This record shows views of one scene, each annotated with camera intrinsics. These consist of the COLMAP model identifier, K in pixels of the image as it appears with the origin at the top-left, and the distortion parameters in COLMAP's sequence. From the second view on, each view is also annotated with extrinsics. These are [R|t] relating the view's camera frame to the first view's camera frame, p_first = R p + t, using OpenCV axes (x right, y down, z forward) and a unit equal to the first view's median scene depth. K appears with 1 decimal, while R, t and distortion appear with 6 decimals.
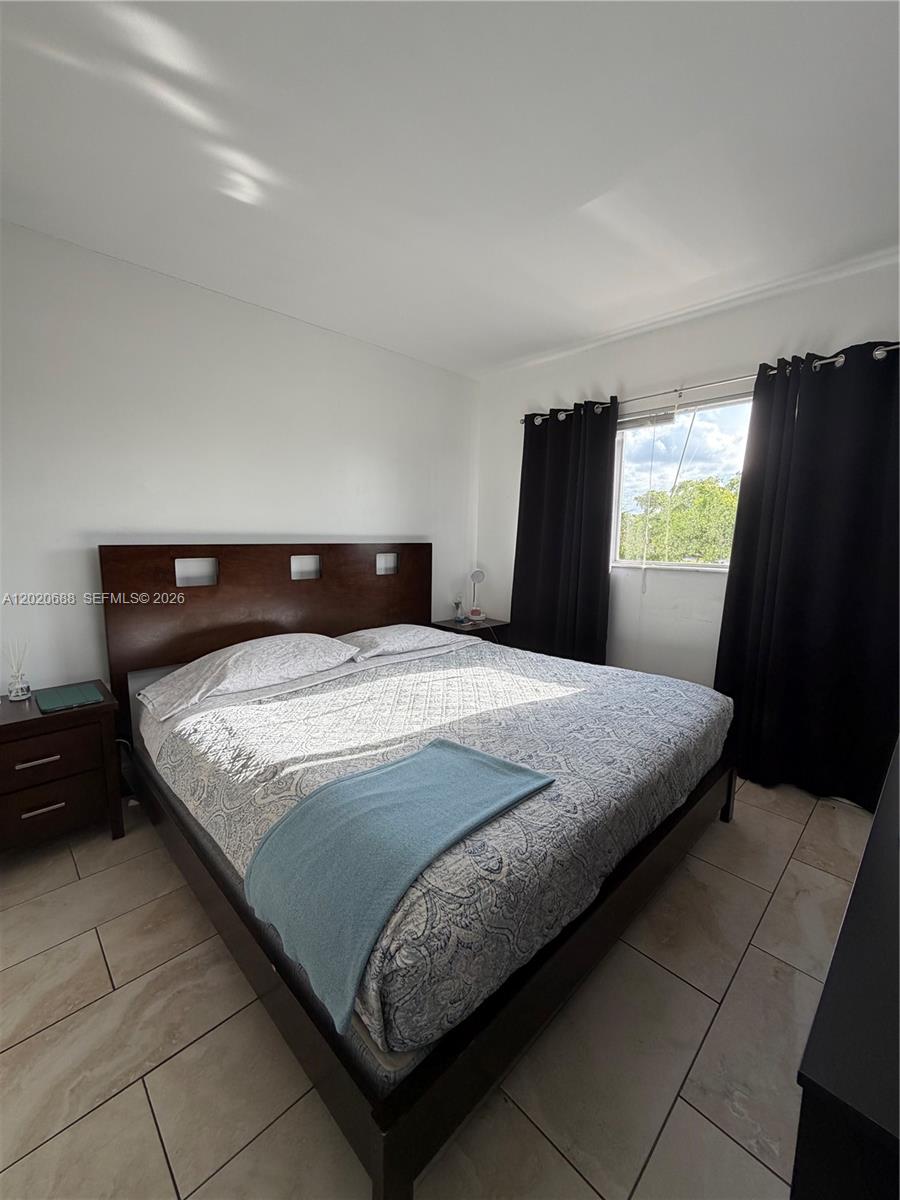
lens RADIAL K [[480.1, 0, 450.0], [0, 480.1, 600.0], [0, 0, 1]] dist [0.000530, 0.000045]
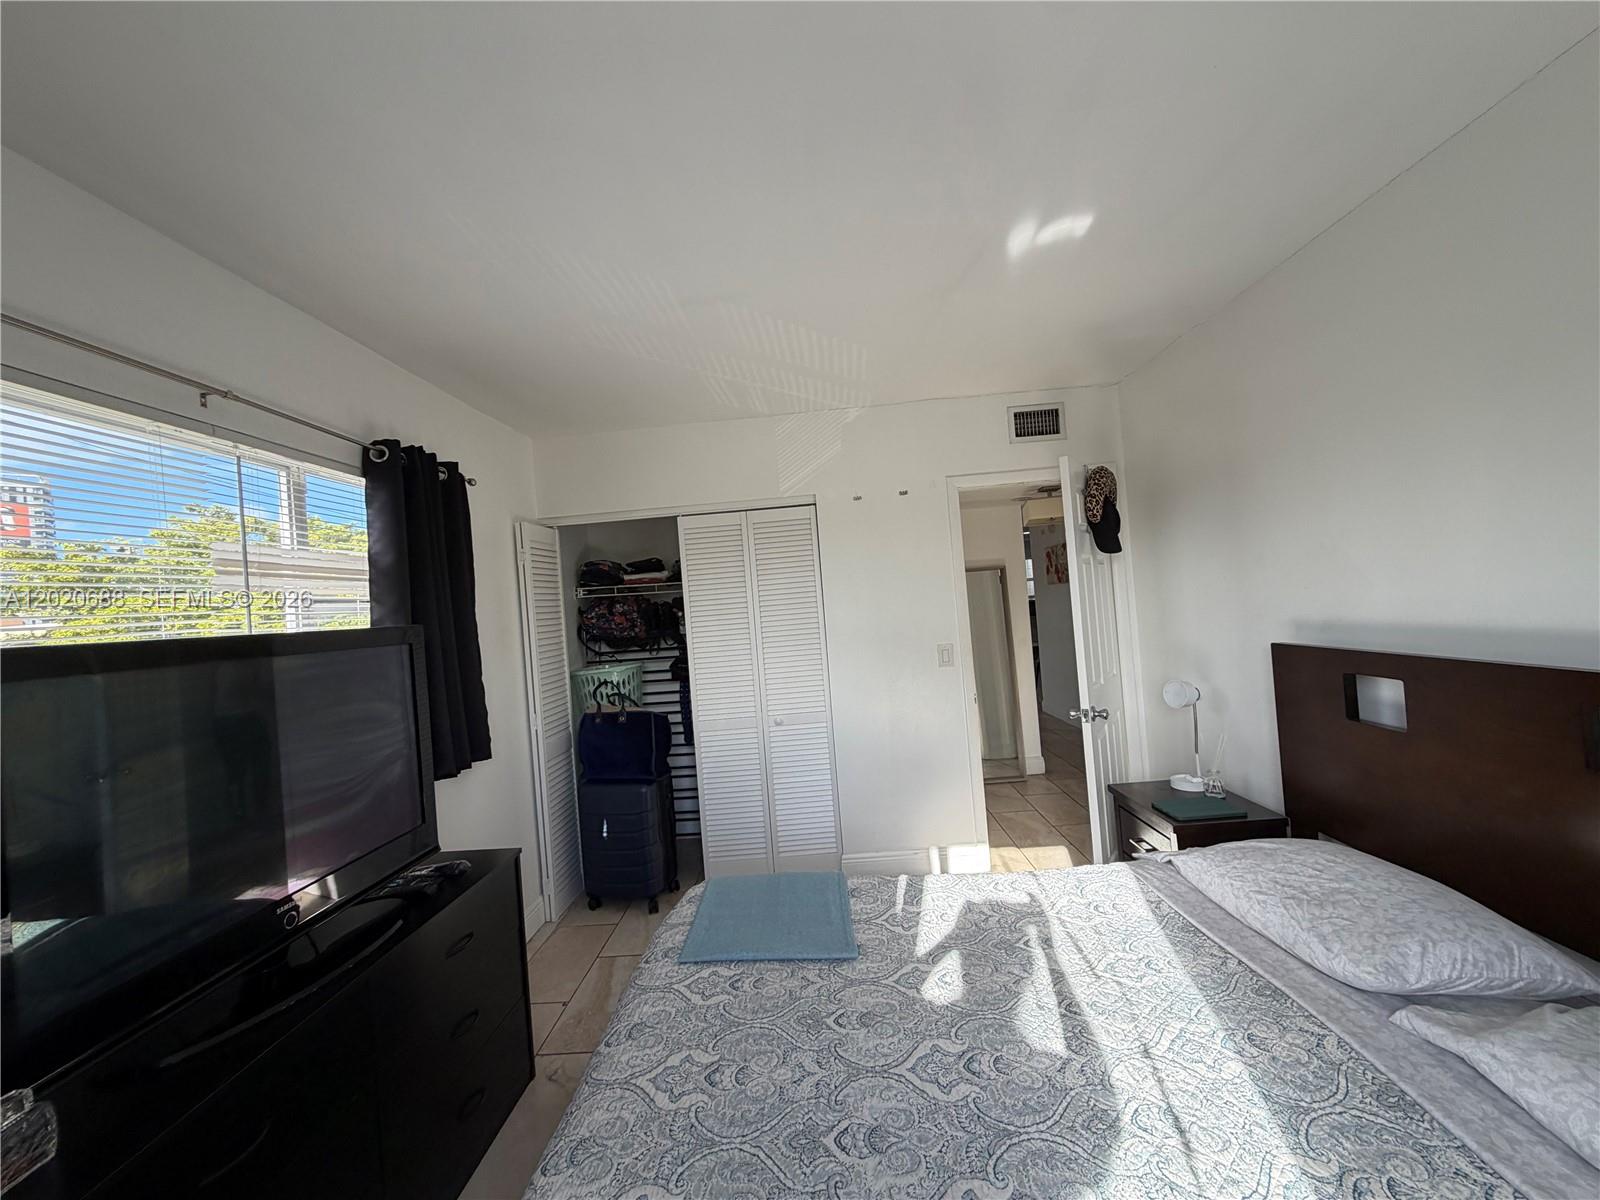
lens RADIAL K [[640.2, 0, 800.0], [0, 640.2, 600.0], [0, 0, 1]] dist [0.000530, 0.000045]
pose [[-0.729343, 0.041315, -0.682900, 0.650262], [-0.022604, 0.996175, 0.084409, -0.314291], [0.683775, 0.076999, -0.725619, 1.513475]]
